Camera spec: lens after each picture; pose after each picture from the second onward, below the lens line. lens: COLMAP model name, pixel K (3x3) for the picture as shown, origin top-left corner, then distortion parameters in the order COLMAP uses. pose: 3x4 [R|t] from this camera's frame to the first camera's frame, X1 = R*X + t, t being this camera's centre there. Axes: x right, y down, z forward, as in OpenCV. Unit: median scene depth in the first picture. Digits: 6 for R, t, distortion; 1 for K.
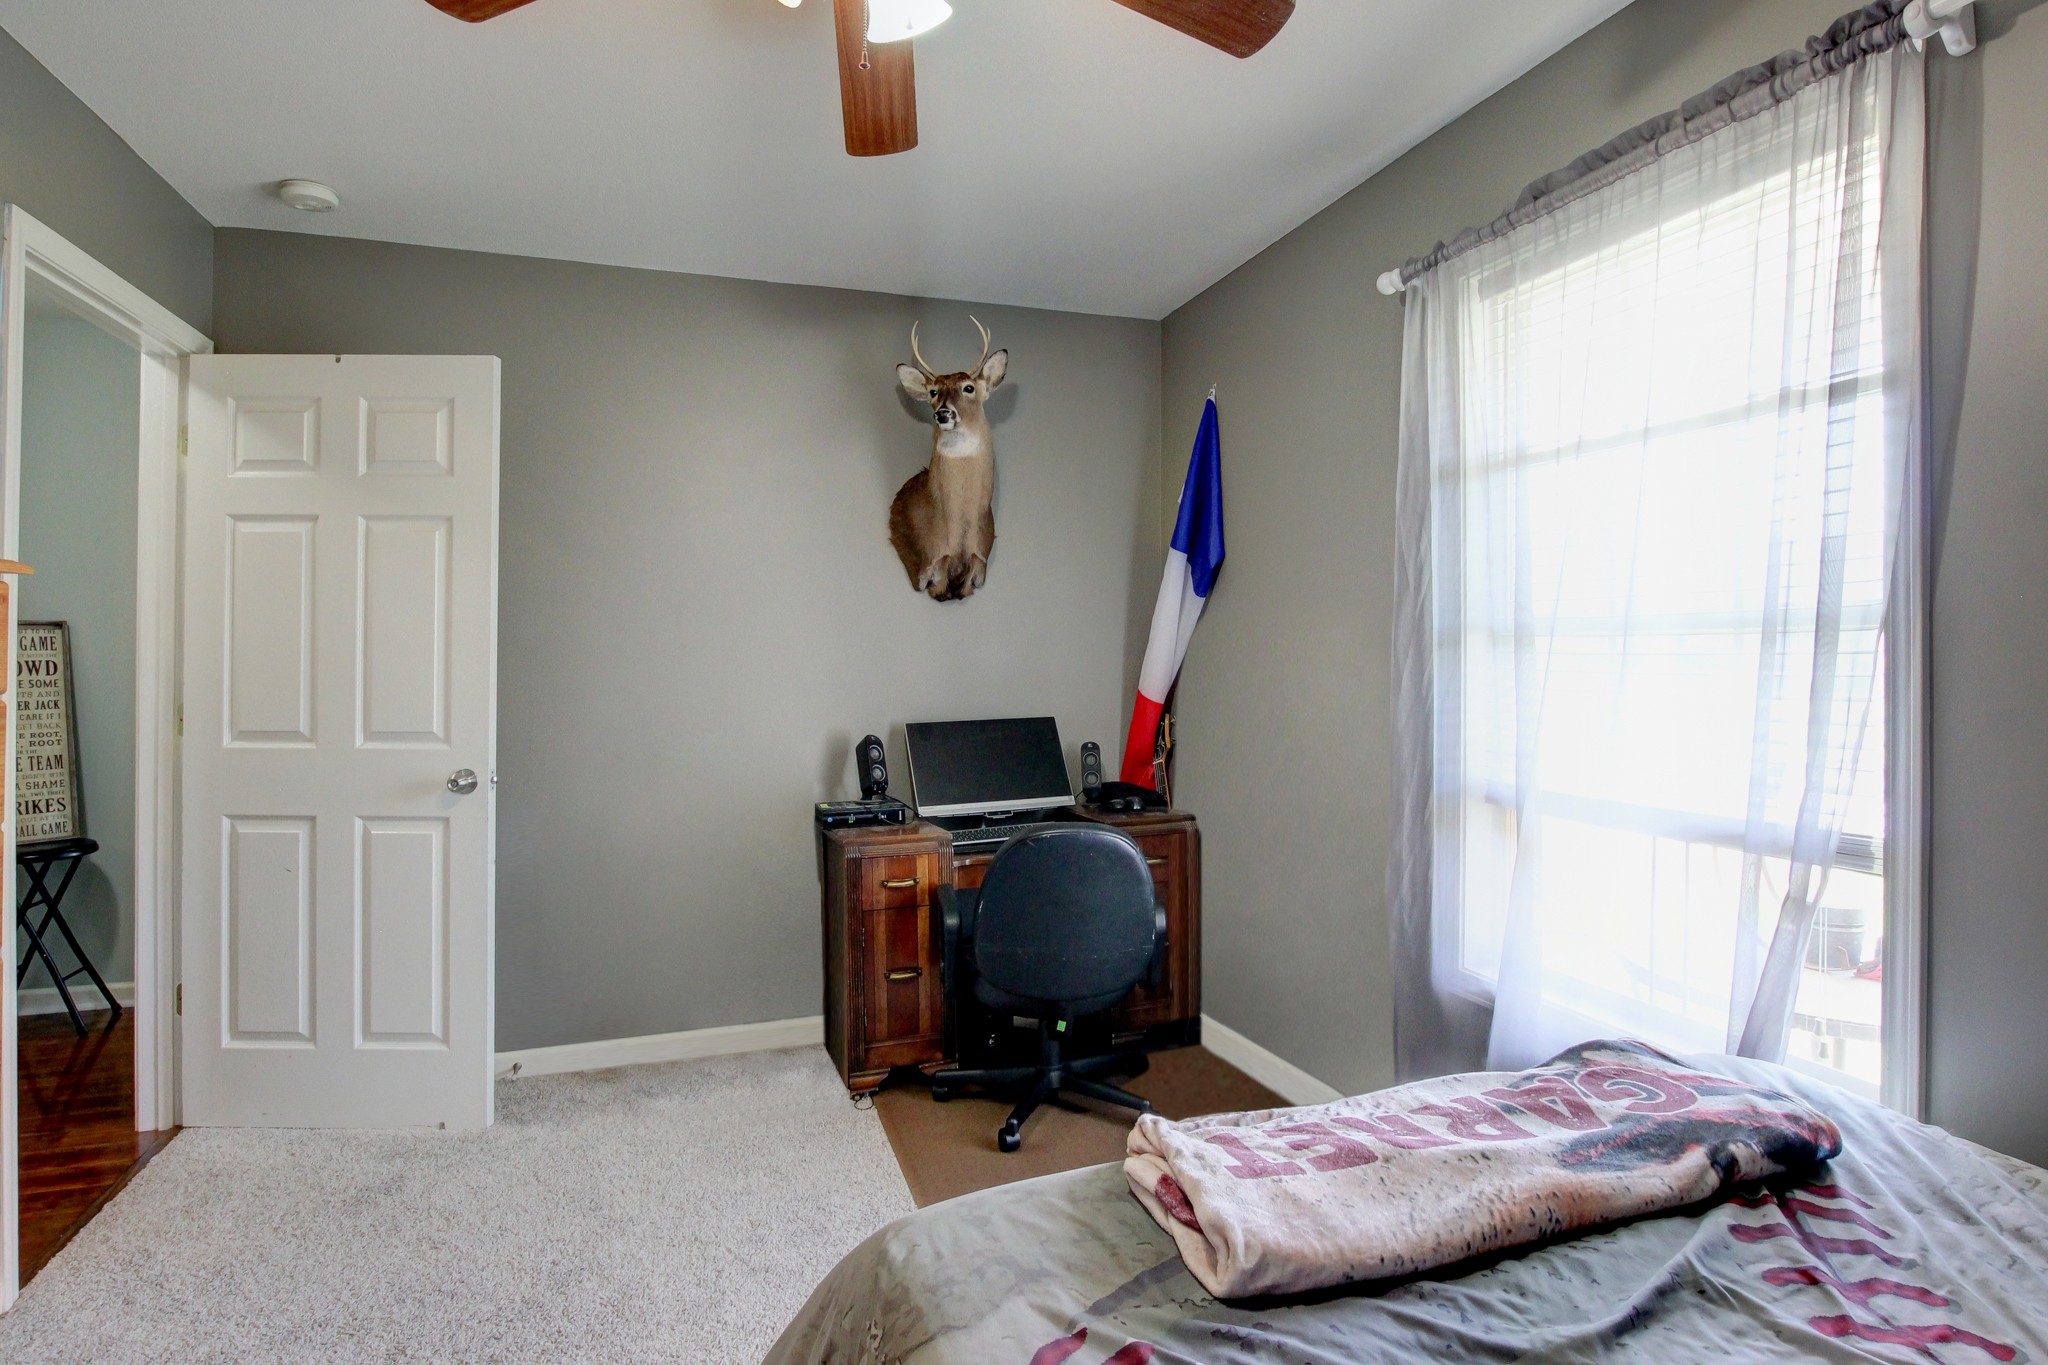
lens RADIAL K [[1011.8, 0, 1024.0], [0, 1011.8, 682.5], [0, 0, 1]] dist [-0.000283, 0.000322]
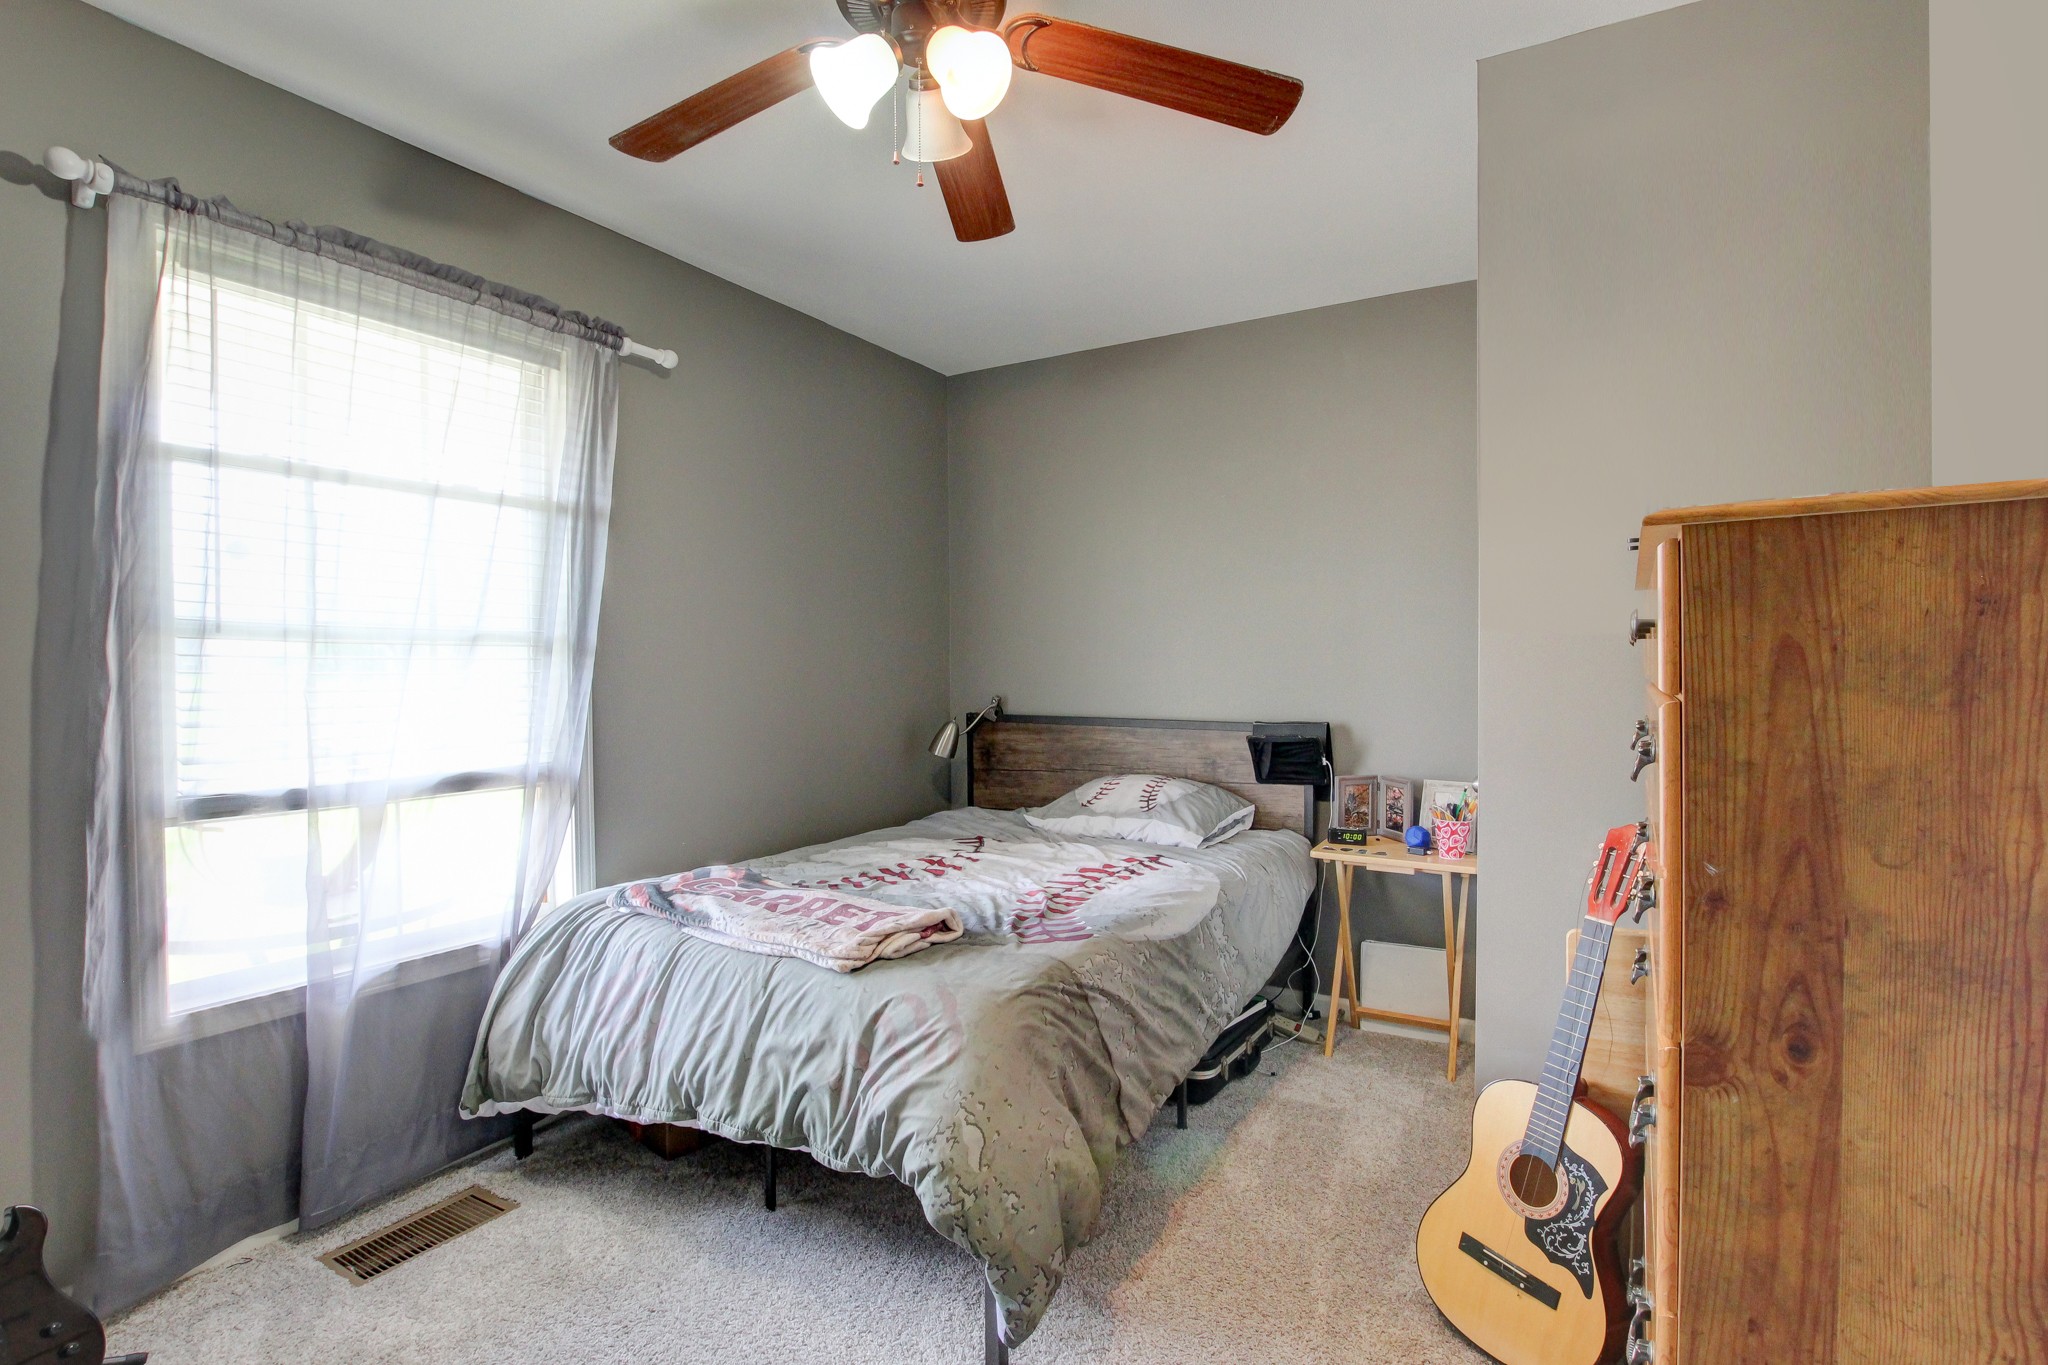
lens RADIAL K [[1011.8, 0, 1024.0], [0, 1011.8, 682.5], [0, 0, 1]] dist [-0.000283, 0.000322]
pose [[-0.620274, -0.010343, 0.784317, -0.963230], [0.014200, 0.999601, 0.024412, -0.019166], [-0.784257, 0.026279, -0.619880, 1.298495]]
